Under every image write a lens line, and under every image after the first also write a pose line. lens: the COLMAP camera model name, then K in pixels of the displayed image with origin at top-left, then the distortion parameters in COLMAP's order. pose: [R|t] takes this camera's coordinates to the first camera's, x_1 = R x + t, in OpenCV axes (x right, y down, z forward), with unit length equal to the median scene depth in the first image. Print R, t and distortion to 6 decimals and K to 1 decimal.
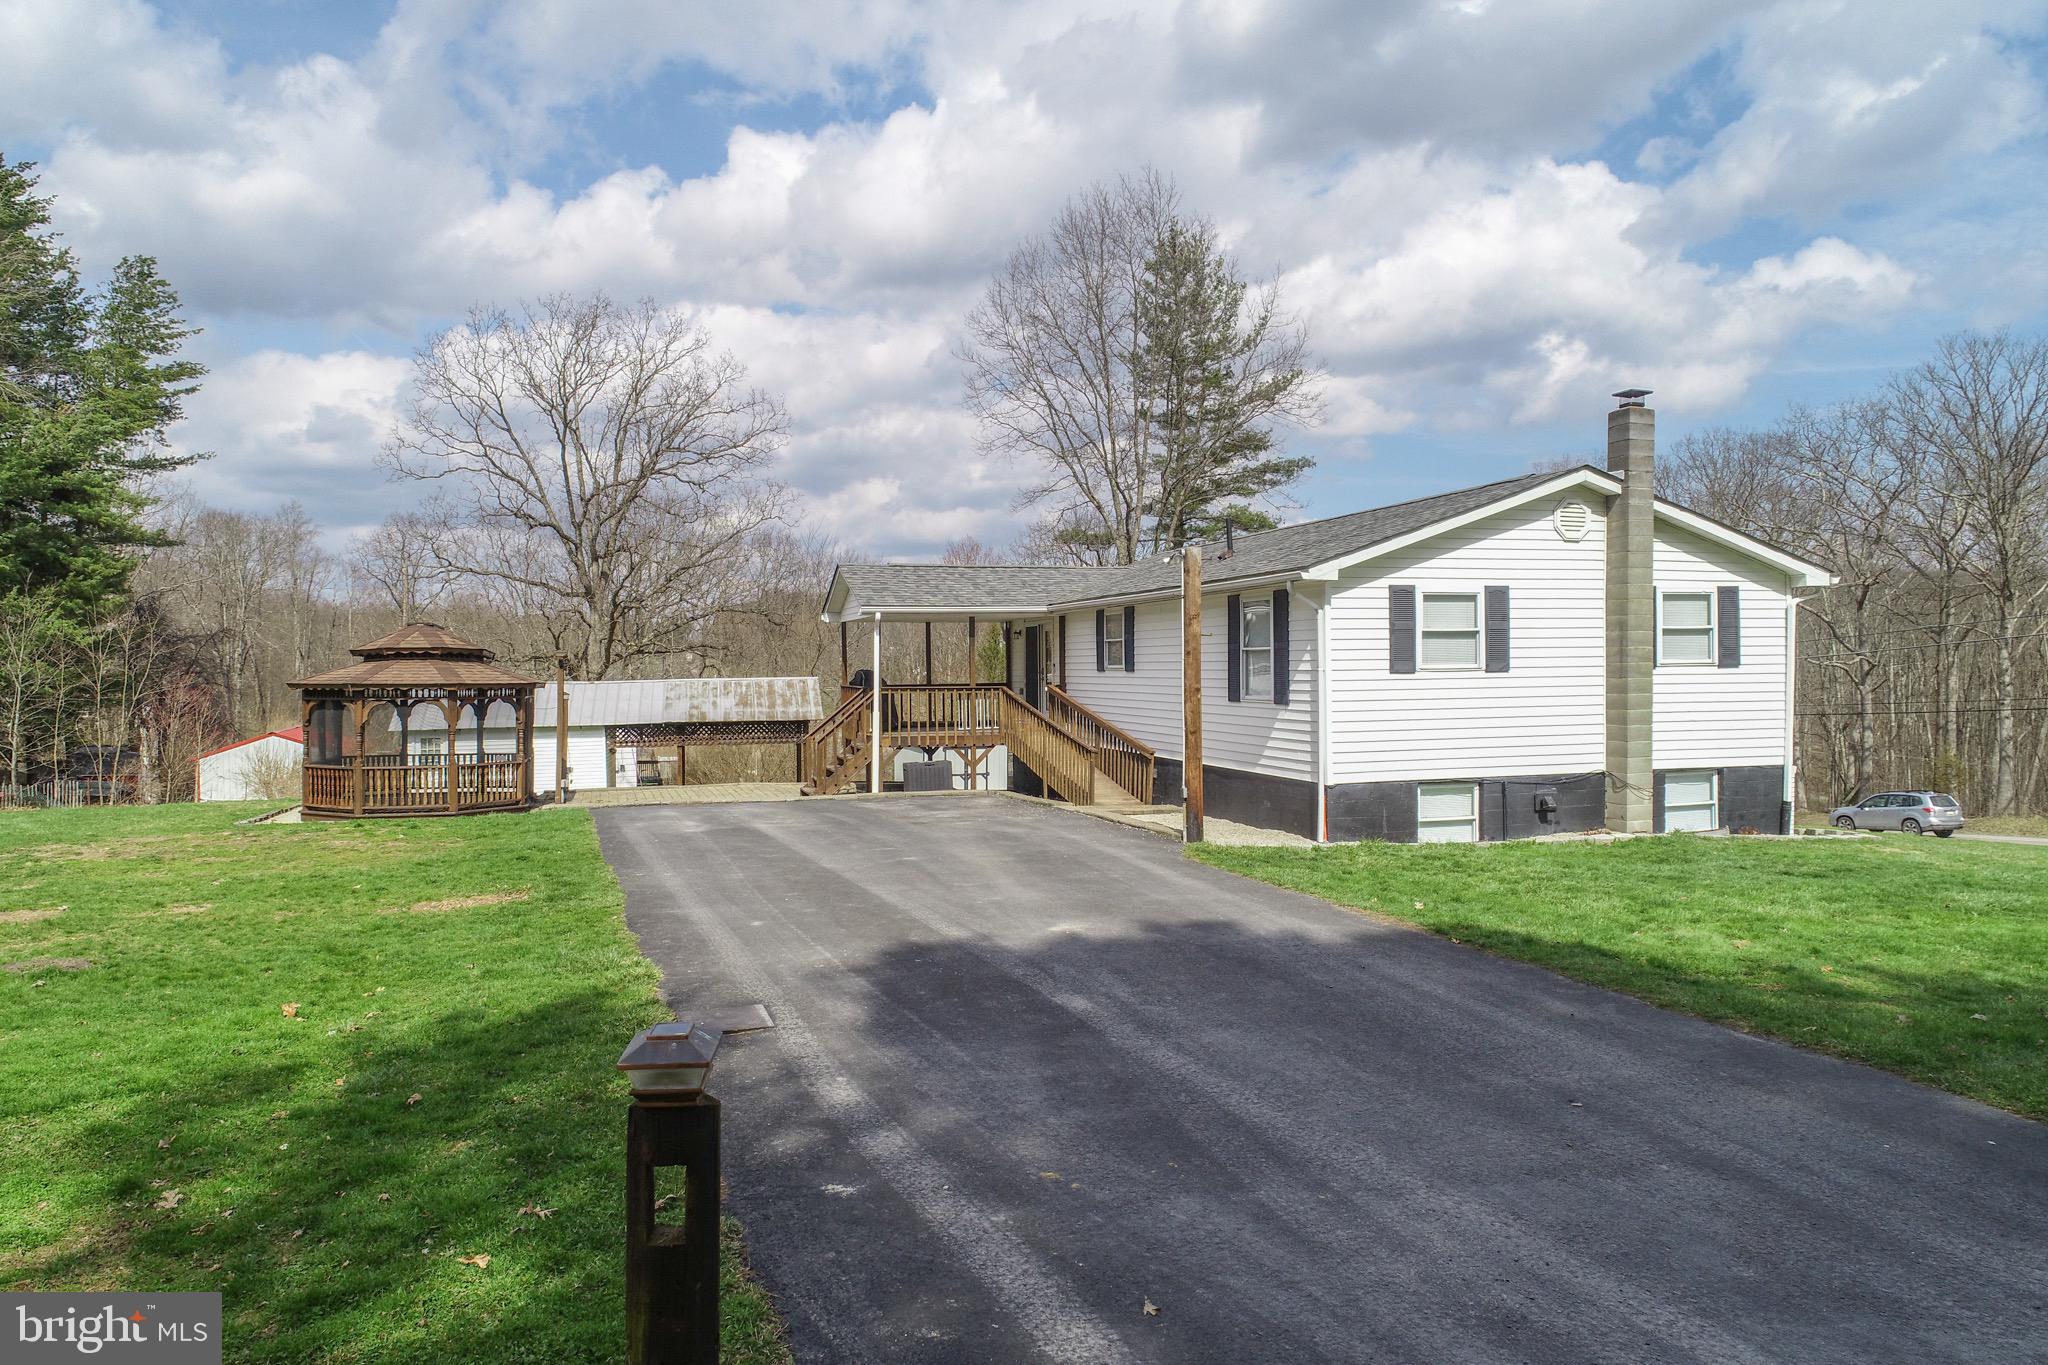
lens RADIAL K [[1361.6, 0, 1021.9], [0, 1361.6, 692.8], [0, 0, 1]] dist [-0.003565, -0.001799]
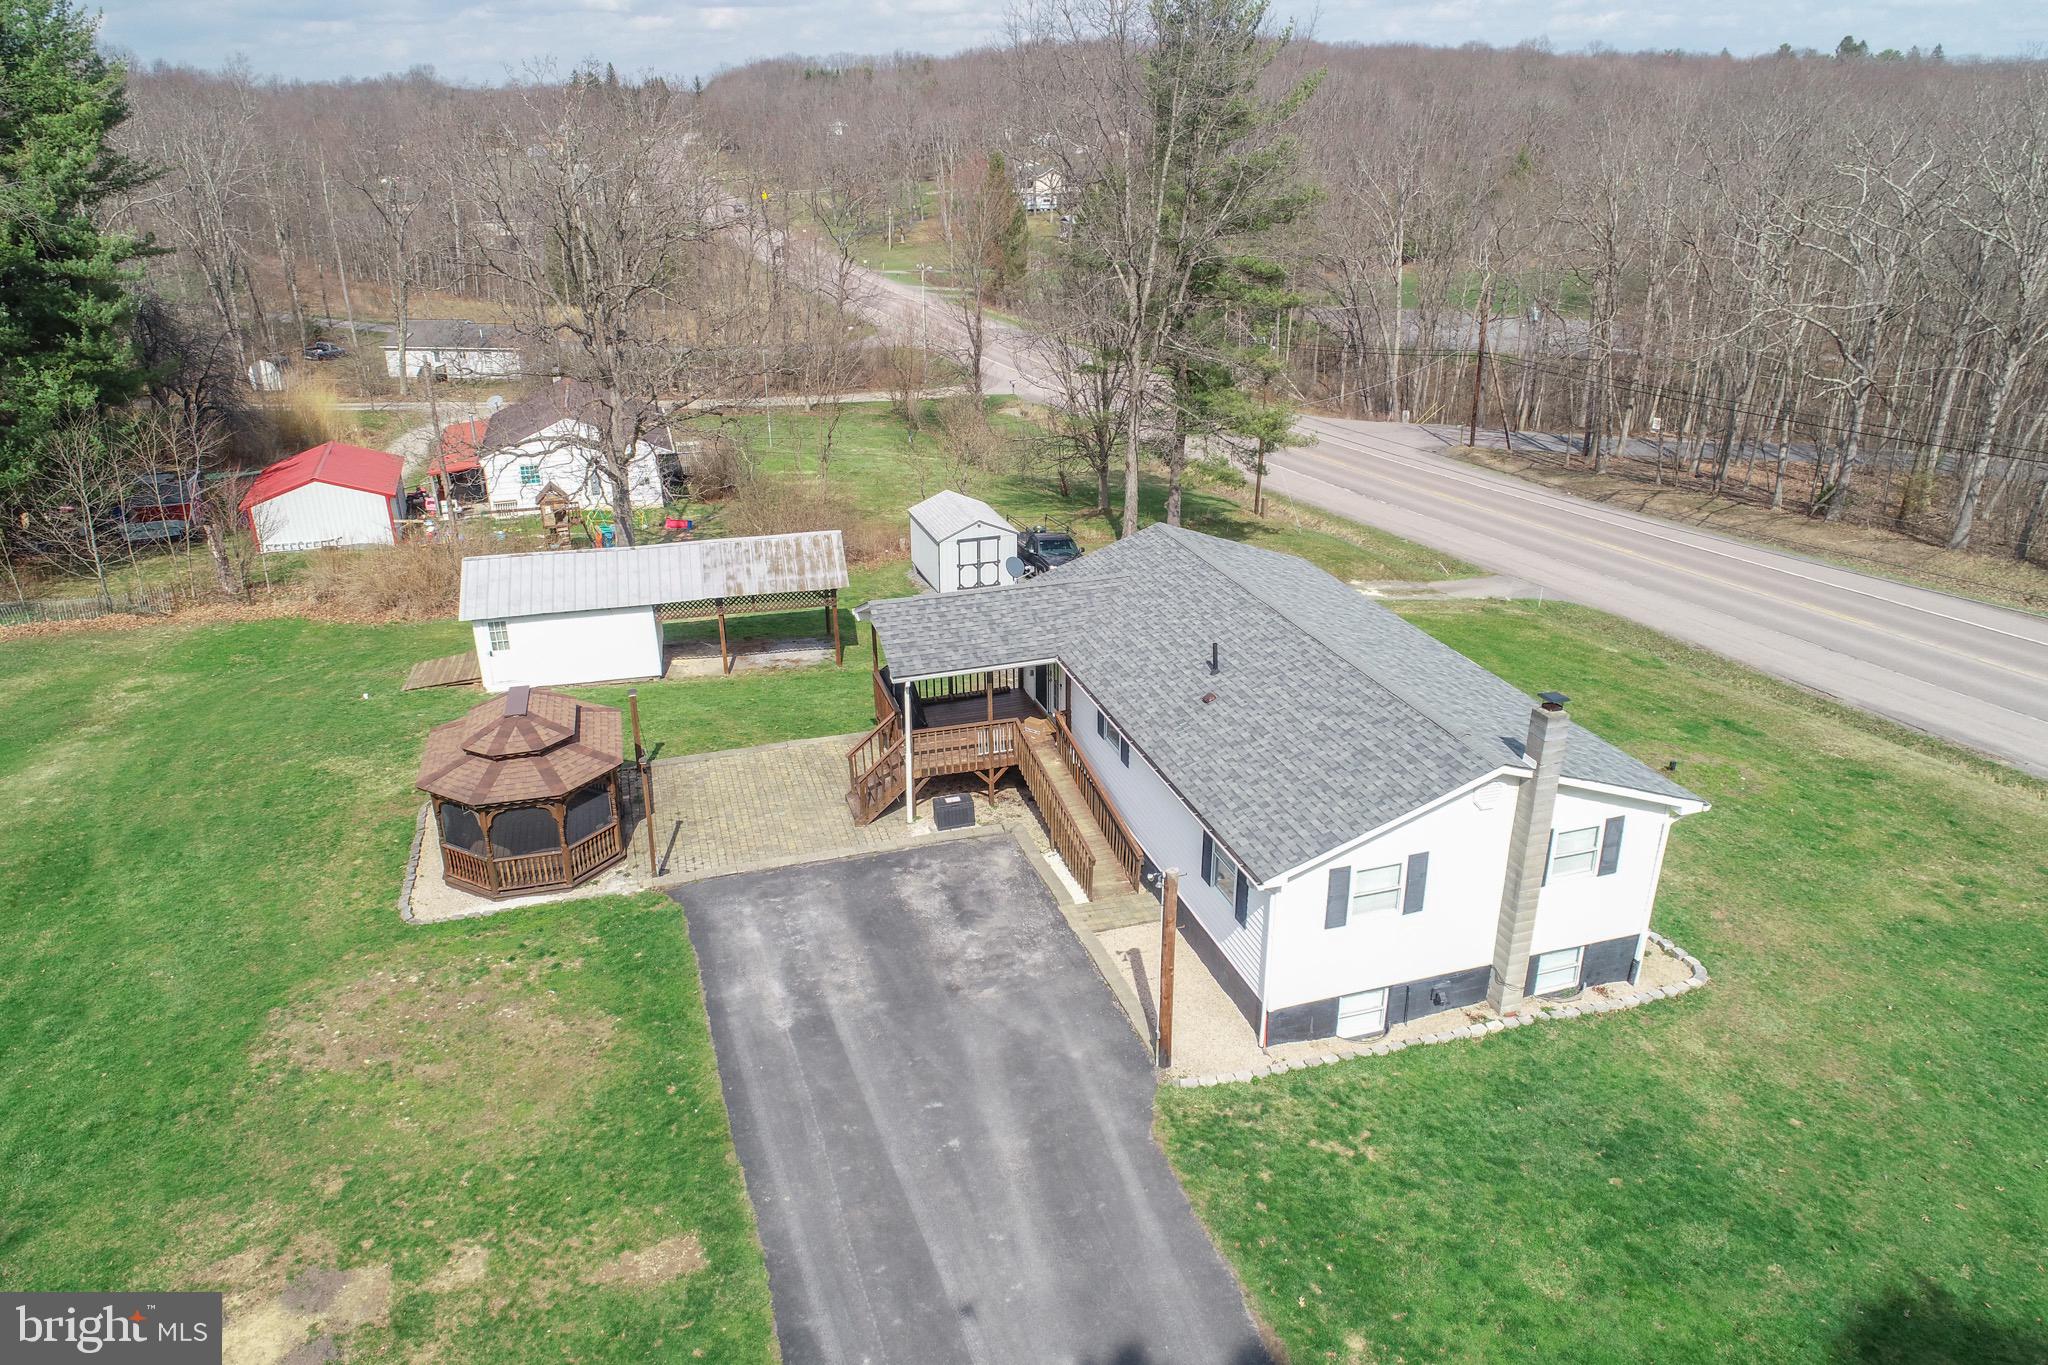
lens RADIAL K [[1361.6, 0, 1024.6], [0, 1361.6, 692.7], [0, 0, 1]] dist [-0.003565, -0.001799]
pose [[0.999996, -0.000105, -0.002820, -0.005433], [0.001150, 0.927678, 0.373378, -0.638448], [0.002577, -0.373380, 0.927675, -0.087952]]
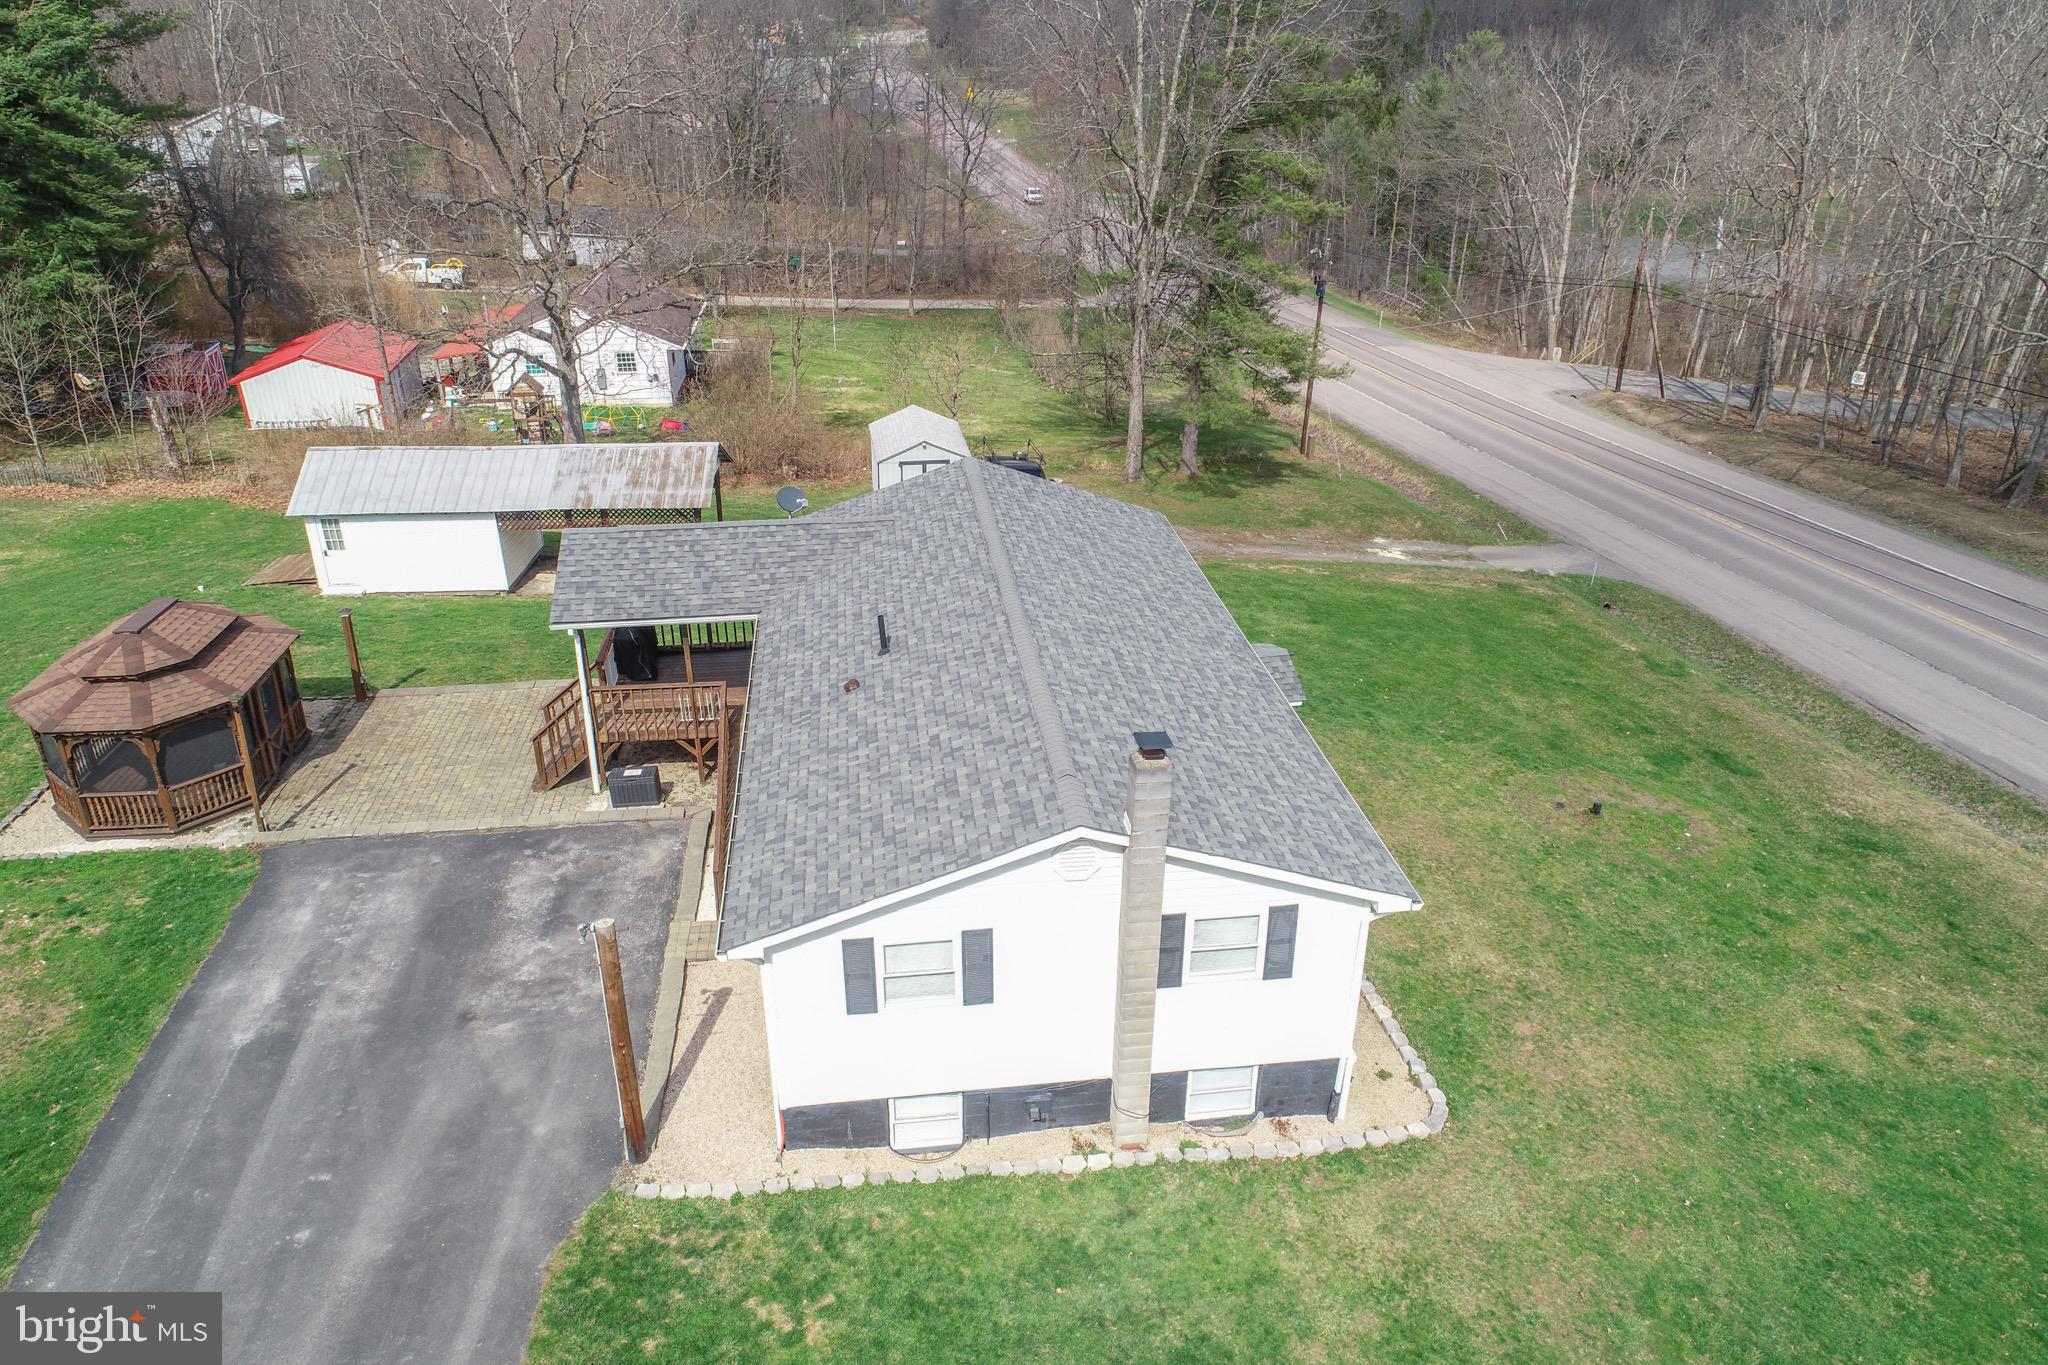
lens RADIAL K [[1361.6, 0, 1024.8], [0, 1361.6, 695.7], [0, 0, 1]] dist [-0.003565, -0.001799]
pose [[0.985219, 0.089091, -0.146309, 0.472458], [-0.017684, 0.902448, 0.430437, -0.580308], [0.170384, -0.421487, 0.890684, 0.243606]]
